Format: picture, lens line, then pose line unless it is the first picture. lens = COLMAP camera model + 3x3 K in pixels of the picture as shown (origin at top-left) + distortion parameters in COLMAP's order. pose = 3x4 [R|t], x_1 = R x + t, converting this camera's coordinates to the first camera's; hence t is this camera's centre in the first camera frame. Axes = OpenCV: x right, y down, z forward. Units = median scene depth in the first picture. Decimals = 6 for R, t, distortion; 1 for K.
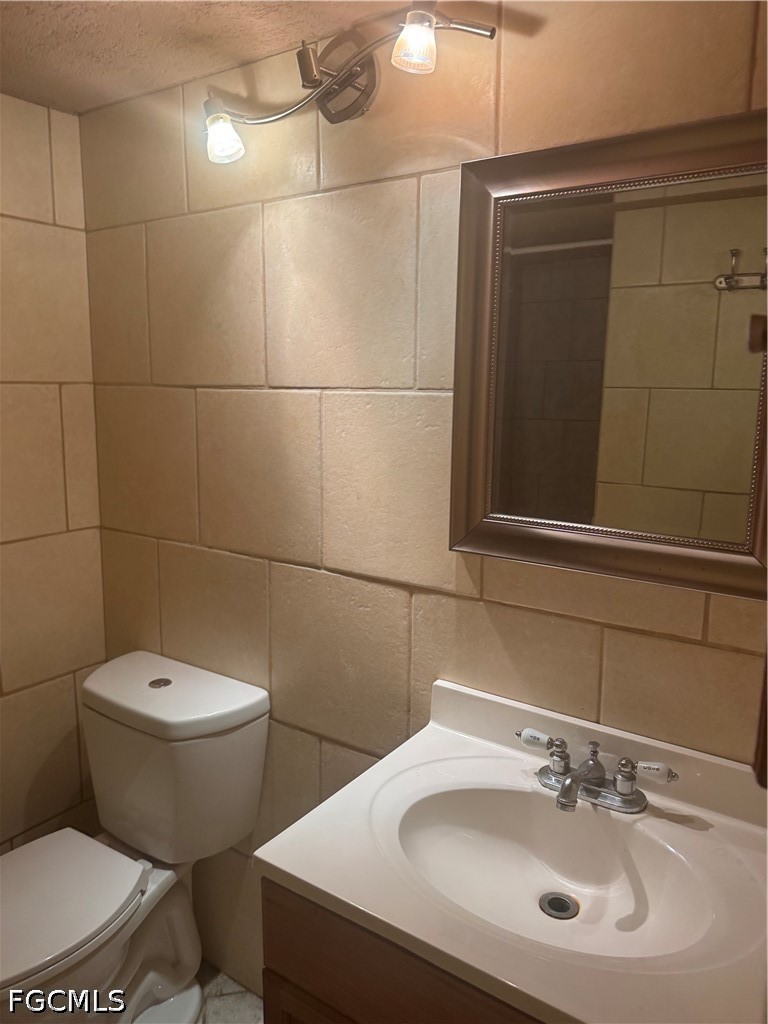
lens RADIAL K [[734.6, 0, 397.1], [0, 734.6, 509.0], [0, 0, 1]] dist [0.120483, -0.194012]
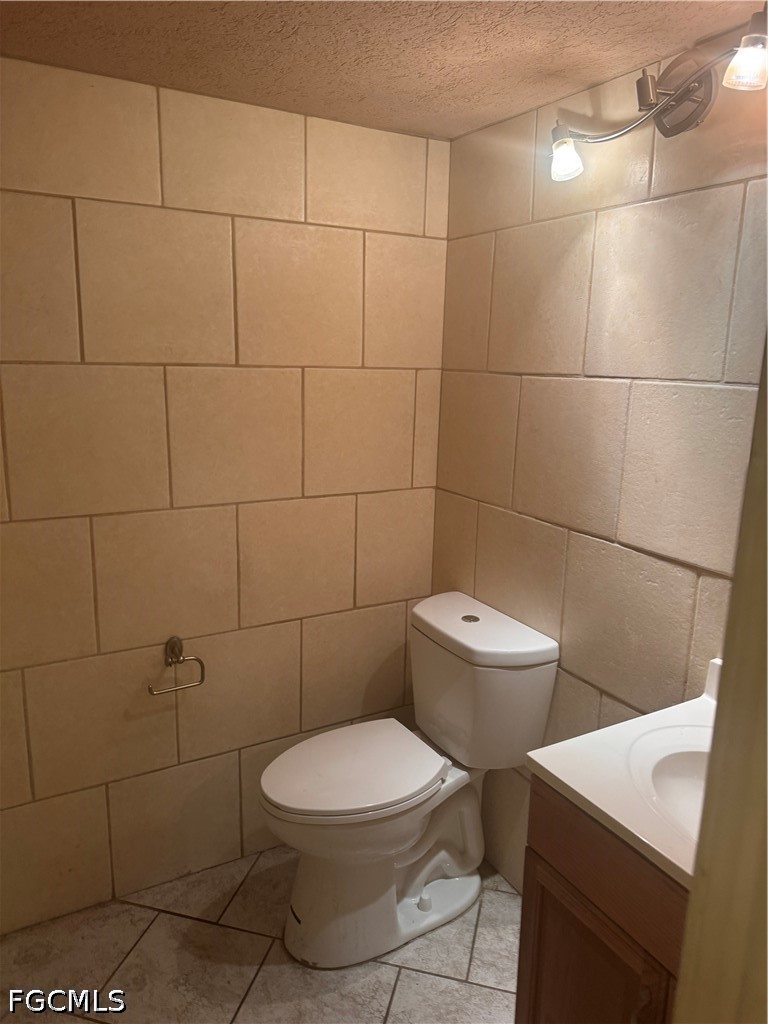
lens RADIAL K [[734.6, 0, 397.1], [0, 734.6, 509.0], [0, 0, 1]] dist [0.120483, -0.194012]
pose [[0.904551, 0.100579, -0.414333, 0.058604], [-0.084754, 0.994801, 0.056457, -0.003685], [0.417857, -0.015952, 0.908373, -0.150383]]
